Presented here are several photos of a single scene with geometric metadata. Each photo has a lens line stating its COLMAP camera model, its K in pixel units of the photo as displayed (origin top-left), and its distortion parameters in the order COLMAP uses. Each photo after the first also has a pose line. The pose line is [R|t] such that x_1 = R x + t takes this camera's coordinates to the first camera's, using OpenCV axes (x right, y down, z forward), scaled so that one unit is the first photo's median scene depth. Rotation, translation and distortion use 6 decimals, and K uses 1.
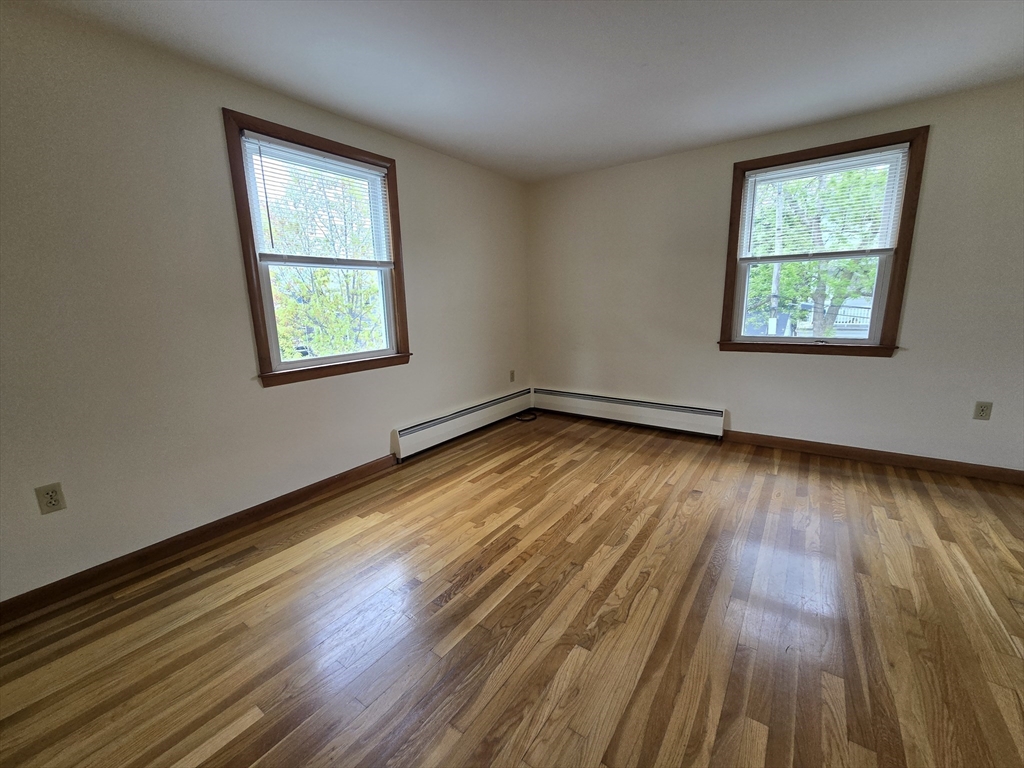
lens RADIAL K [[421.1, 0, 505.9], [0, 421.1, 387.0], [0, 0, 1]] dist [-0.001598, -0.000118]
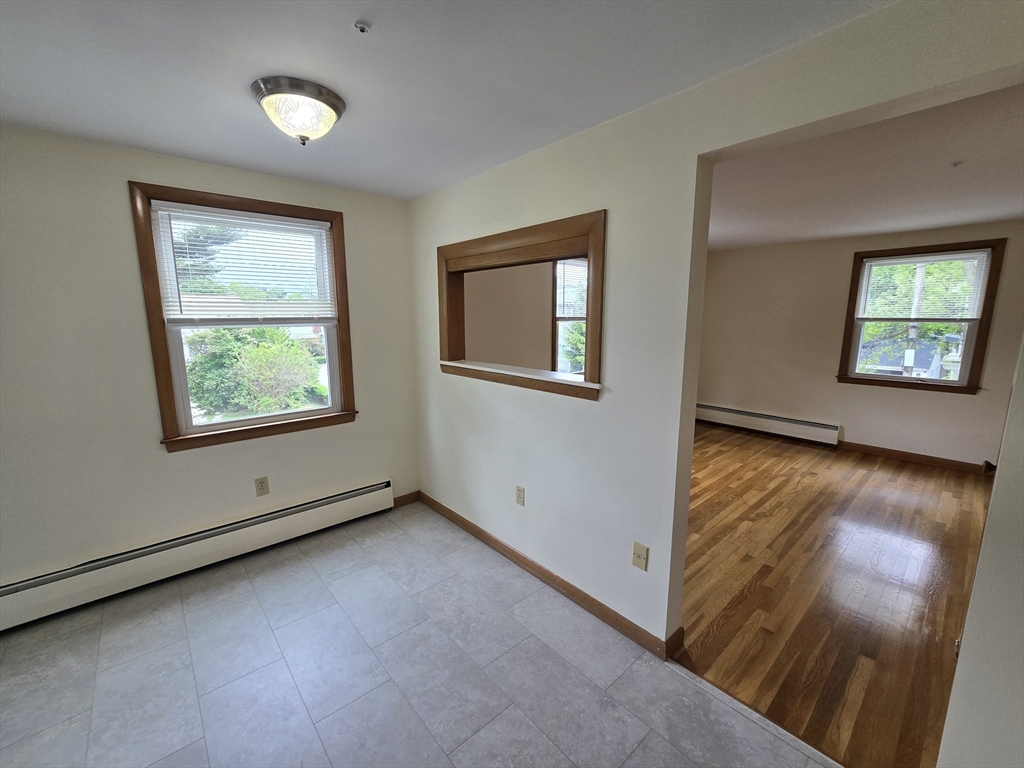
lens RADIAL K [[419.2, 0, 507.1], [0, 419.2, 386.1], [0, 0, 1]] dist [-0.001085, -0.000348]
pose [[0.975050, 0.061483, -0.213300, -0.321110], [-0.068247, 0.997368, -0.024485, 0.041758], [0.211233, 0.038431, 0.976680, -0.717502]]
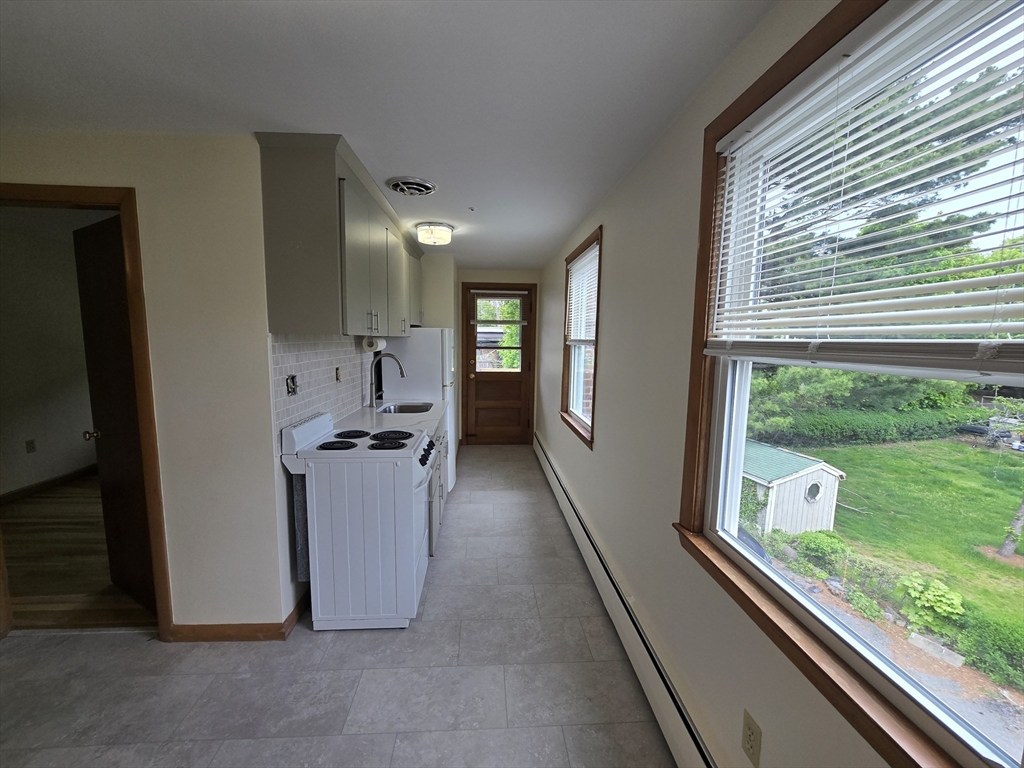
lens RADIAL K [[421.1, 0, 505.9], [0, 421.1, 387.0], [0, 0, 1]] dist [-0.001598, -0.000118]
pose [[-0.774661, 0.090957, -0.625802, -0.655085], [-0.119447, 0.950742, 0.286045, -0.124554], [0.620994, 0.296338, -0.725638, 0.160226]]
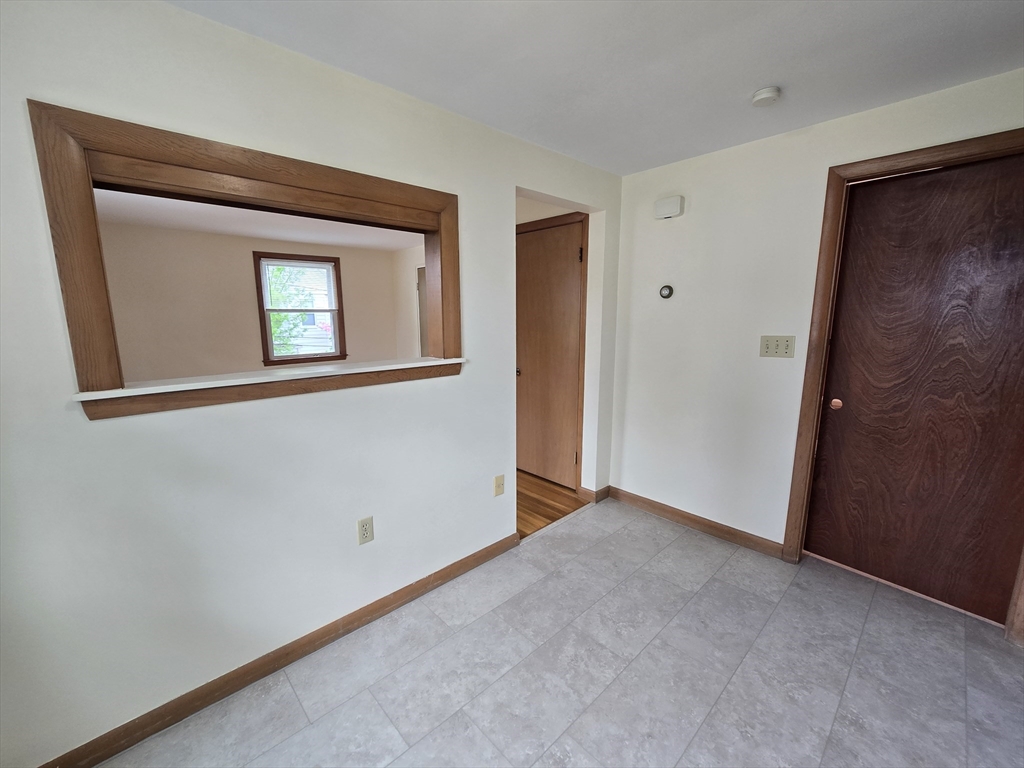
lens RADIAL K [[421.1, 0, 505.9], [0, 421.1, 387.0], [0, 0, 1]] dist [-0.001598, -0.000118]
pose [[0.193360, -0.145427, 0.970290, -1.057621], [0.197242, 0.974525, 0.106756, -0.003389], [-0.961097, 0.170739, 0.217118, -0.230863]]
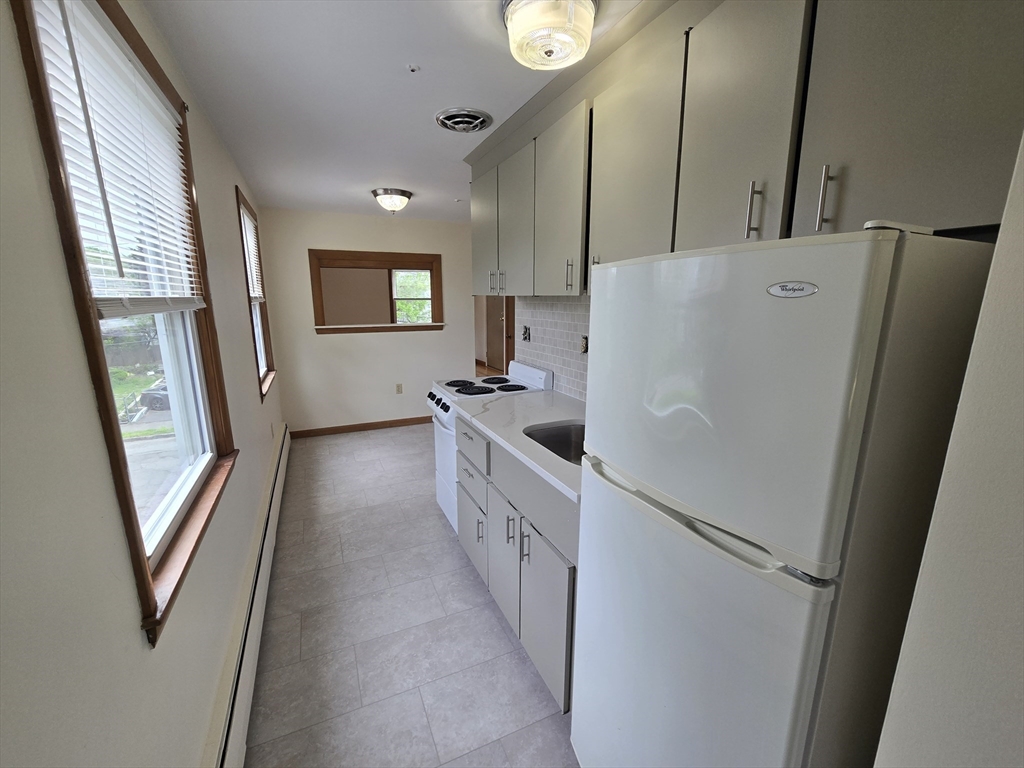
lens RADIAL K [[419.2, 0, 507.1], [0, 419.2, 386.1], [0, 0, 1]] dist [-0.001085, -0.000348]
pose [[0.489327, -0.155990, 0.858036, -1.752050], [0.164334, 0.982741, 0.084943, 0.167186], [-0.856477, 0.099439, 0.506516, -1.099414]]
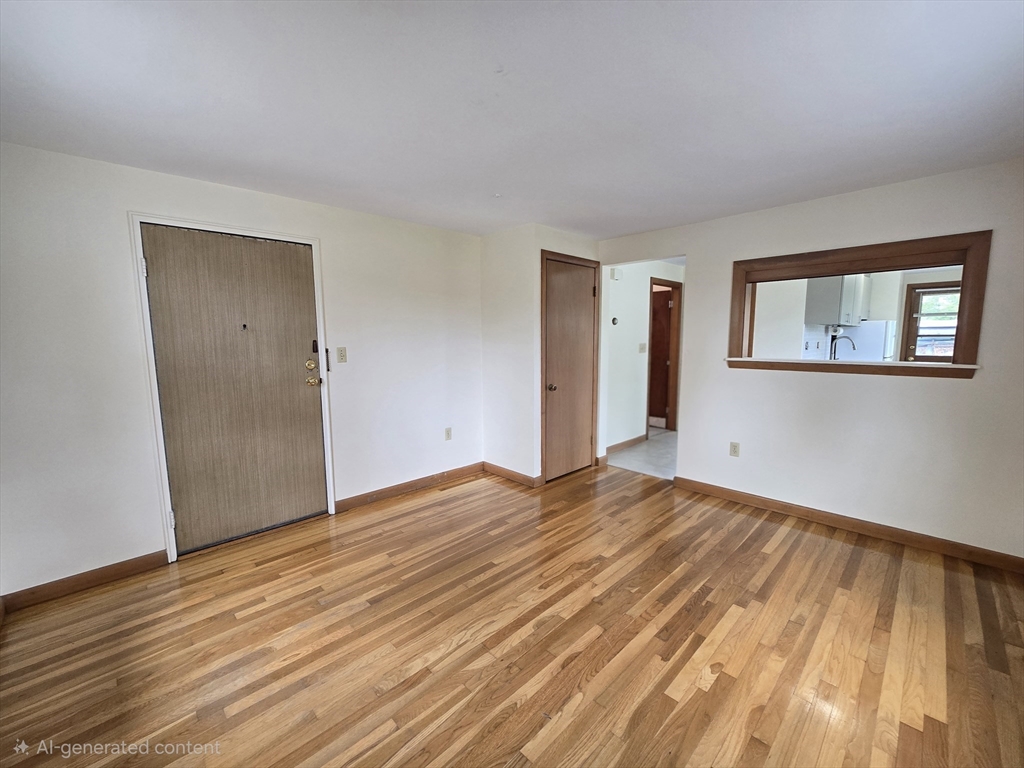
lens RADIAL K [[419.2, 0, 507.1], [0, 419.2, 386.1], [0, 0, 1]] dist [-0.001085, -0.000348]
pose [[-0.985147, 0.012799, 0.171237, 0.146248], [0.065613, 0.949606, 0.306502, -0.344939], [-0.158685, 0.313185, -0.936341, 1.348892]]
